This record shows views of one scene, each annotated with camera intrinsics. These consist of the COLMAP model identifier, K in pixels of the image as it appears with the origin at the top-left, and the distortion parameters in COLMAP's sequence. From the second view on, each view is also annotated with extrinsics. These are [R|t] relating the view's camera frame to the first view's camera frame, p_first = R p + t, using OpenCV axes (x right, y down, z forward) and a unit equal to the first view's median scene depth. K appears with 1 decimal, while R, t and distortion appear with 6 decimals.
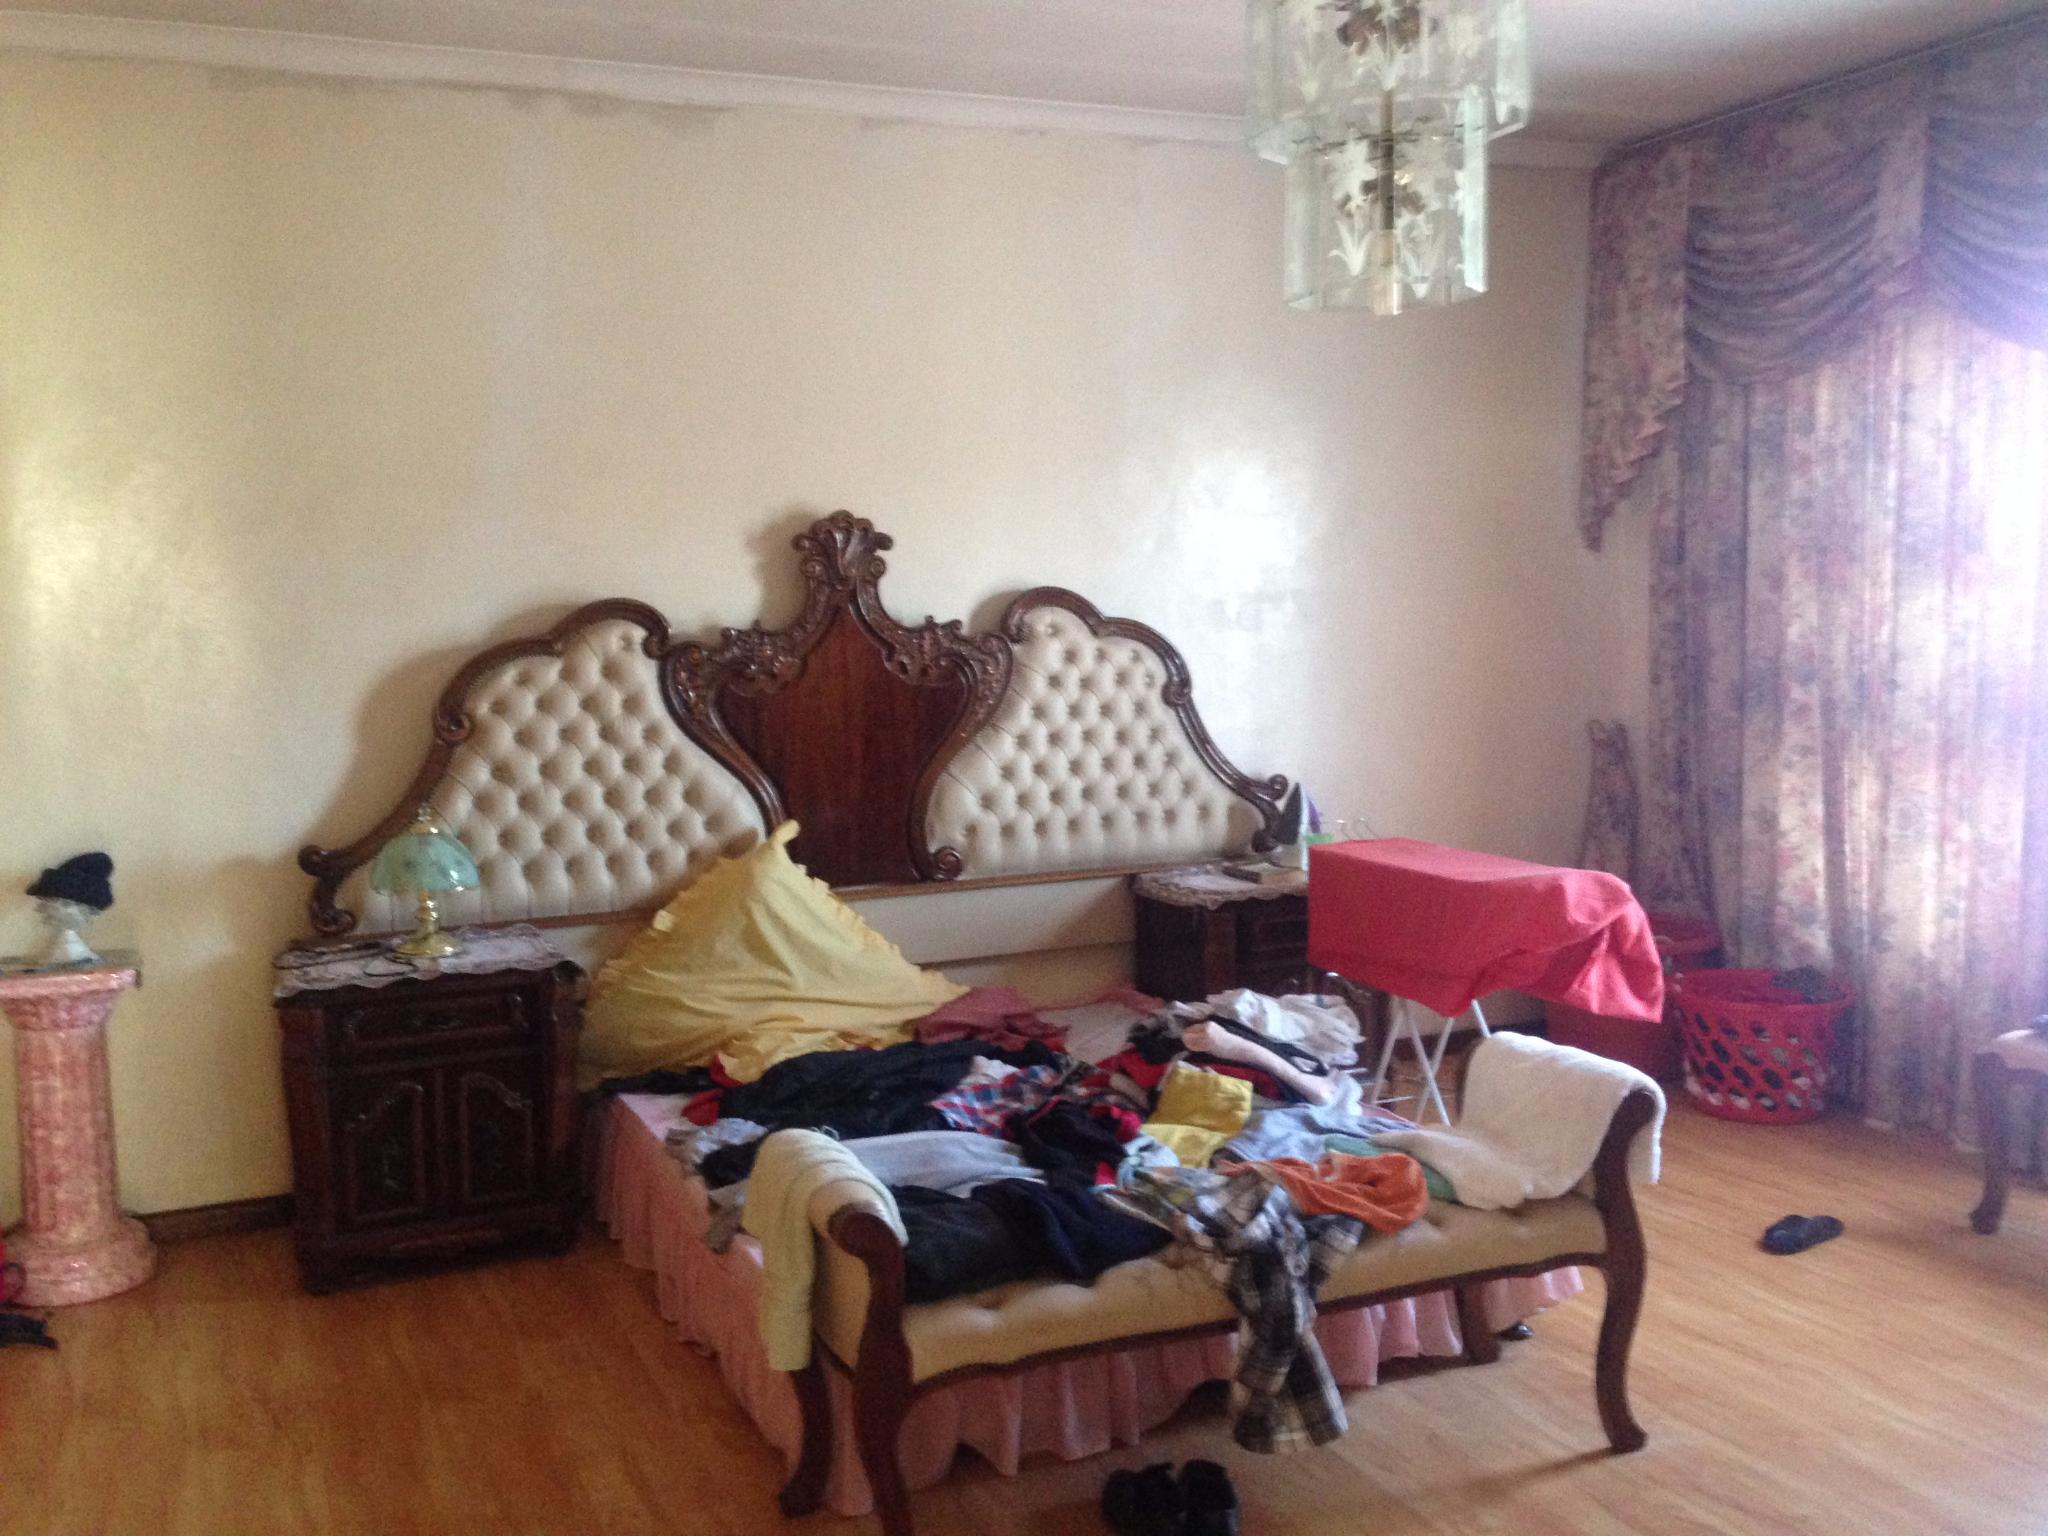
lens RADIAL K [[1866.0, 0, 1033.0], [0, 1866.0, 774.4], [0, 0, 1]] dist [0.104511, -0.146497]
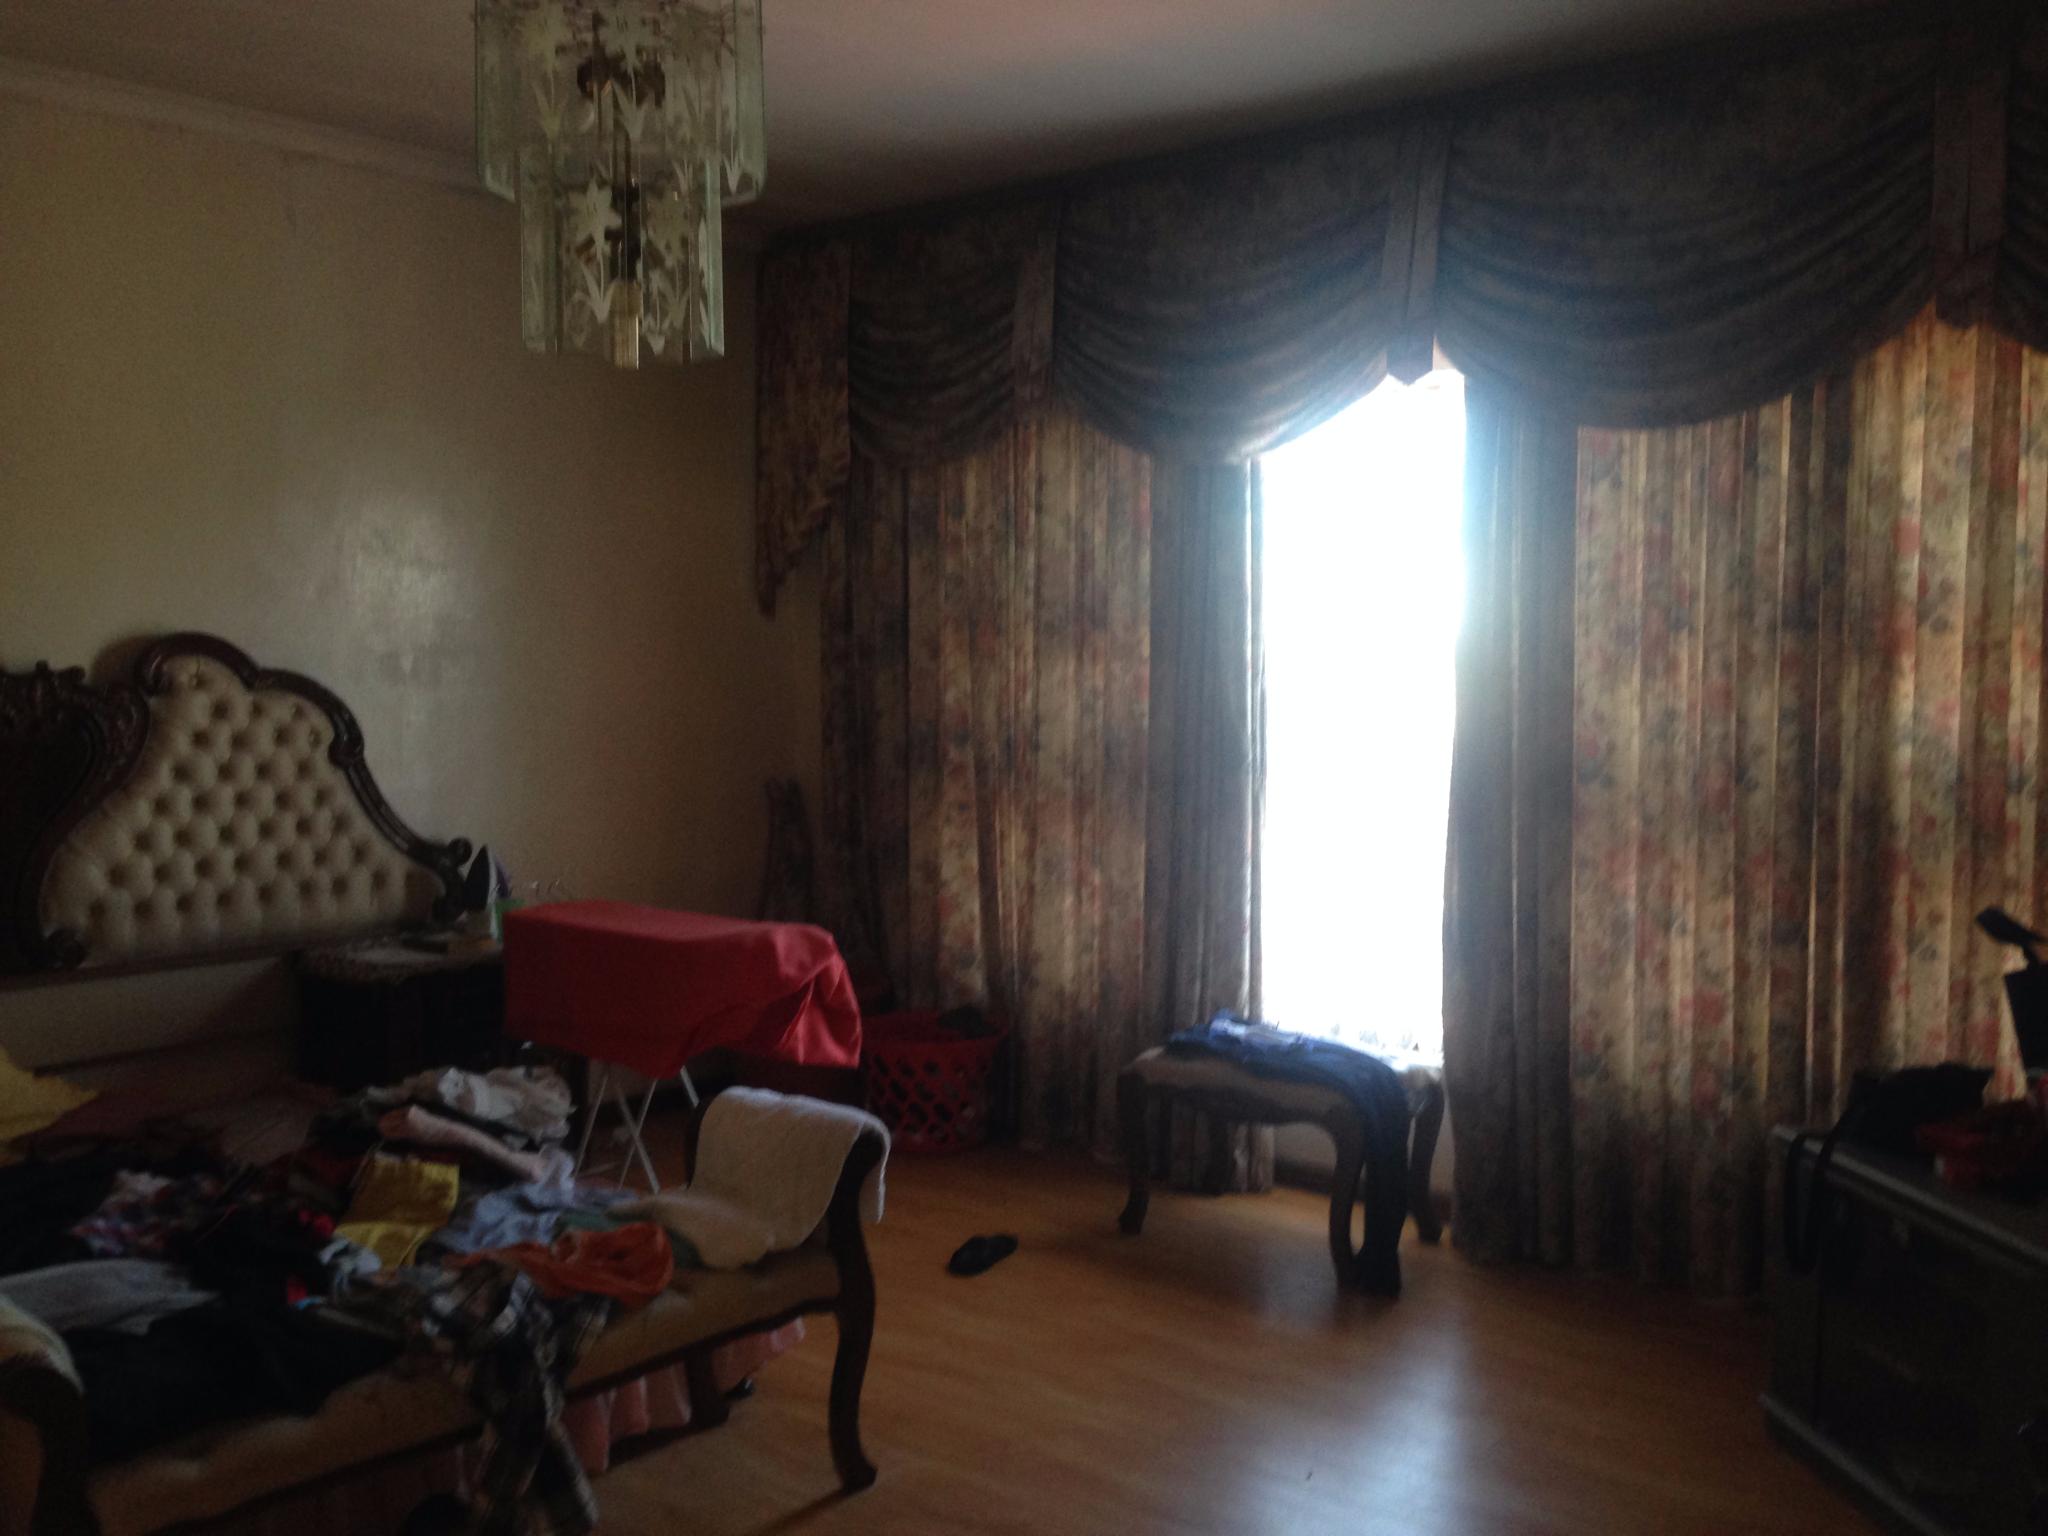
lens RADIAL K [[1866.0, 0, 1033.0], [0, 1866.0, 774.4], [0, 0, 1]] dist [0.104511, -0.146497]
pose [[0.898609, -0.004849, 0.438723, -0.030183], [0.019436, 0.999397, -0.028762, 0.000898], [-0.438319, 0.034373, 0.898162, 0.017073]]
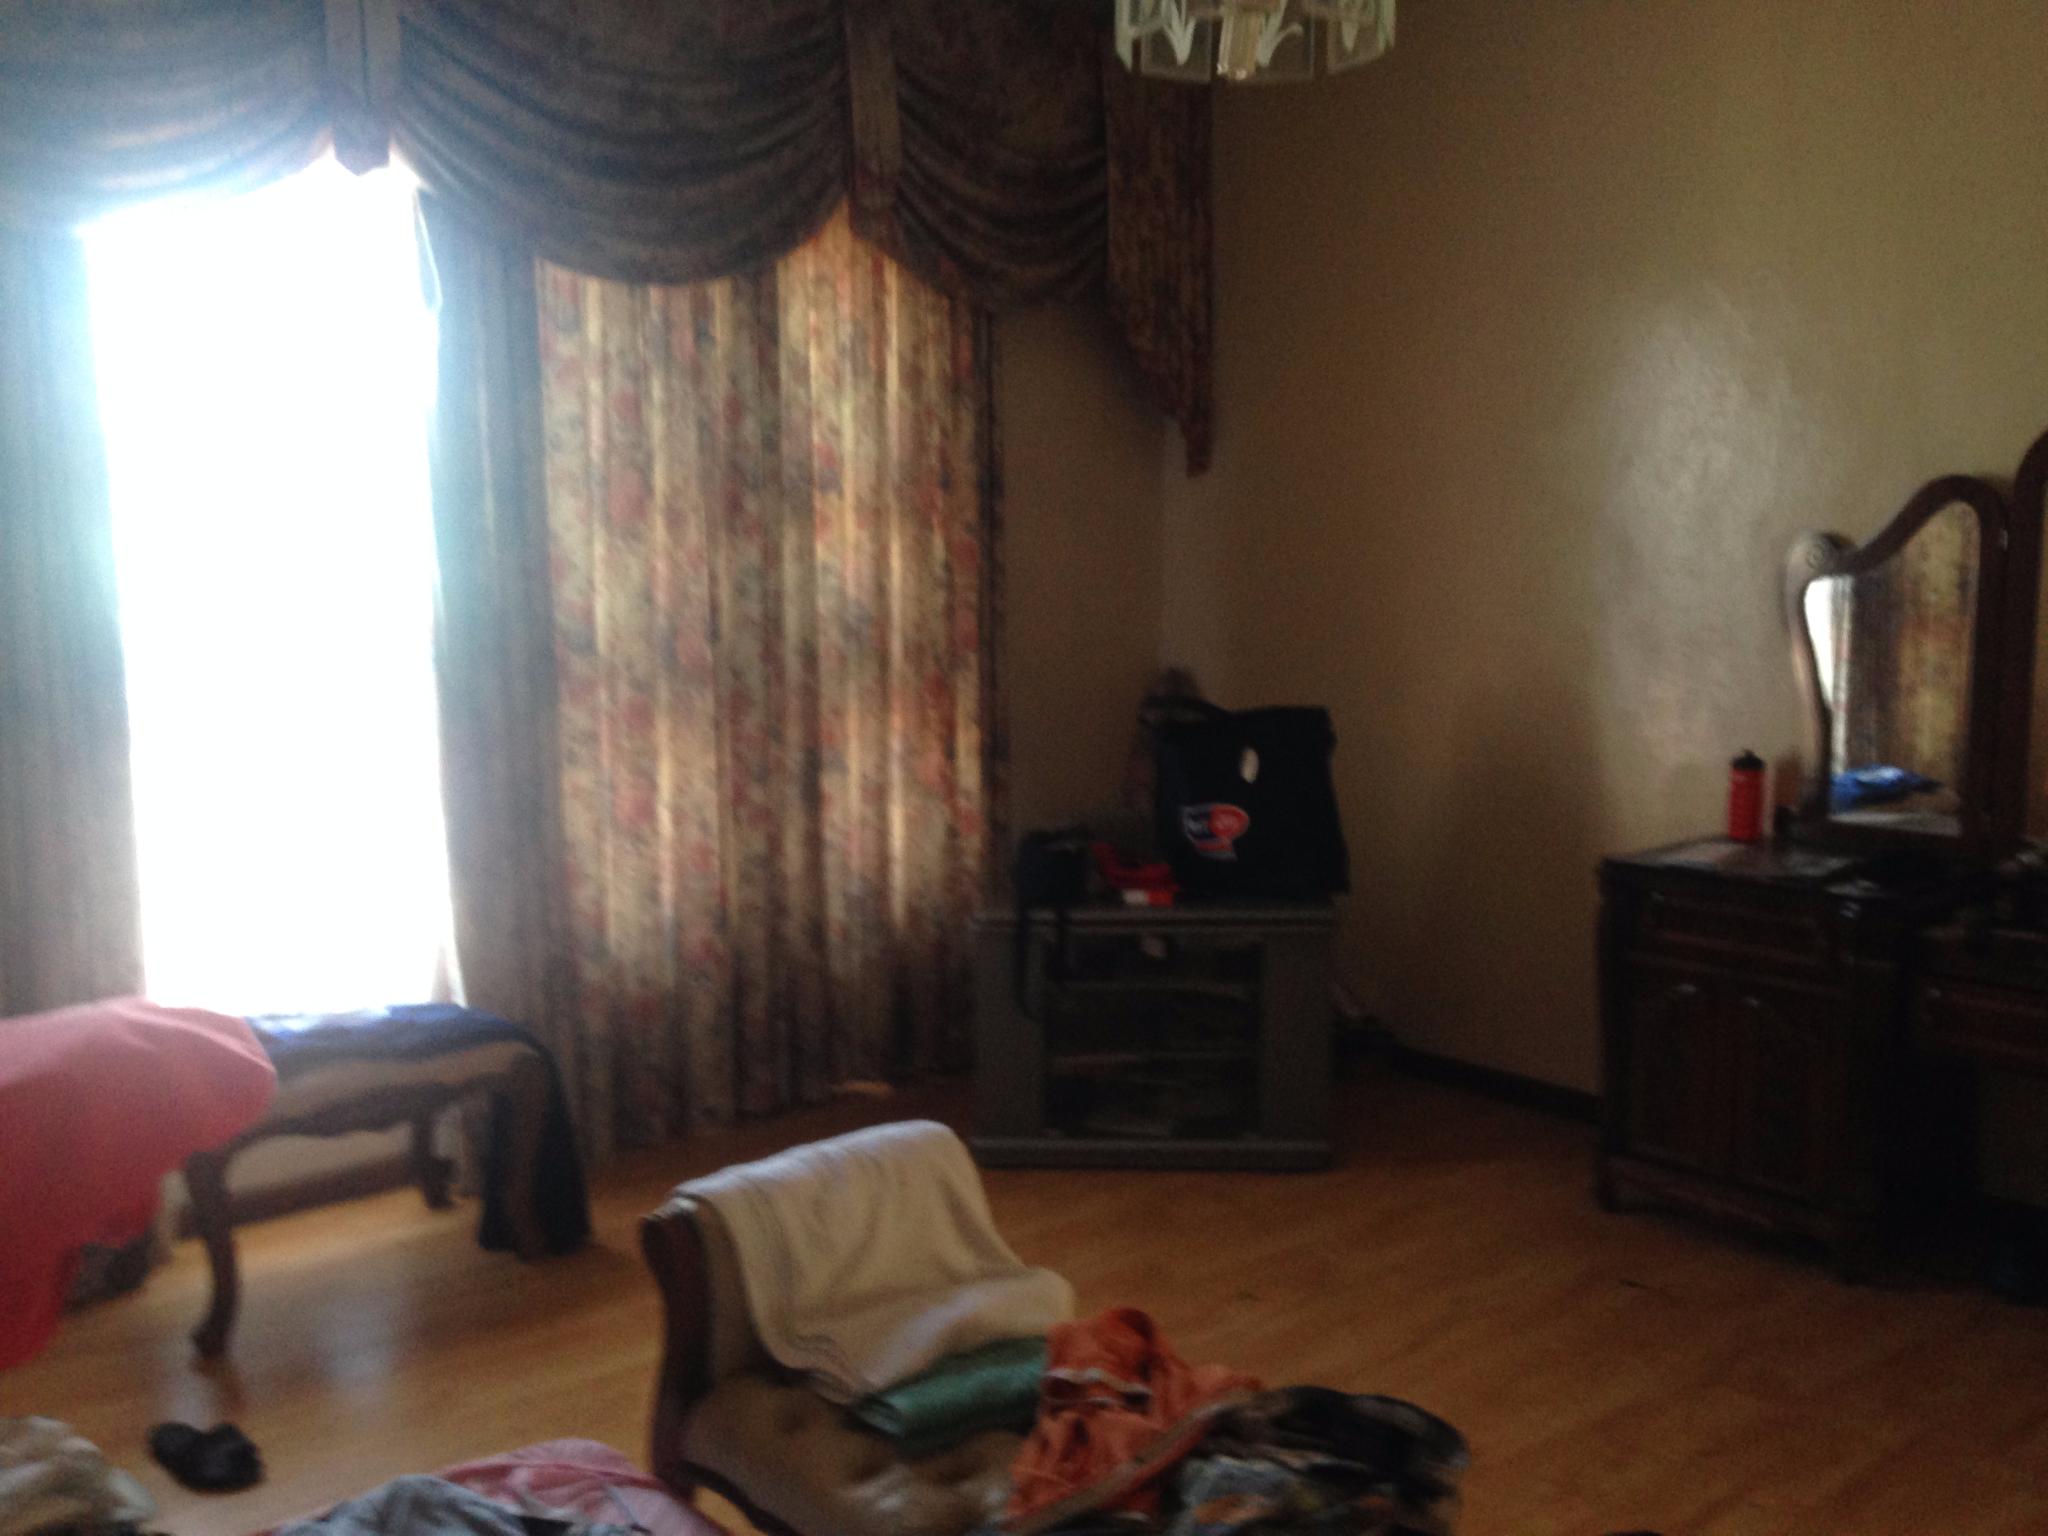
lens RADIAL K [[1866.0, 0, 1033.0], [0, 1866.0, 774.4], [0, 0, 1]] dist [0.104511, -0.146497]
pose [[-0.297220, -0.114351, 0.947937, -0.340341], [0.095151, 0.984313, 0.148573, -0.089049], [-0.950056, 0.134356, -0.281676, 0.979240]]
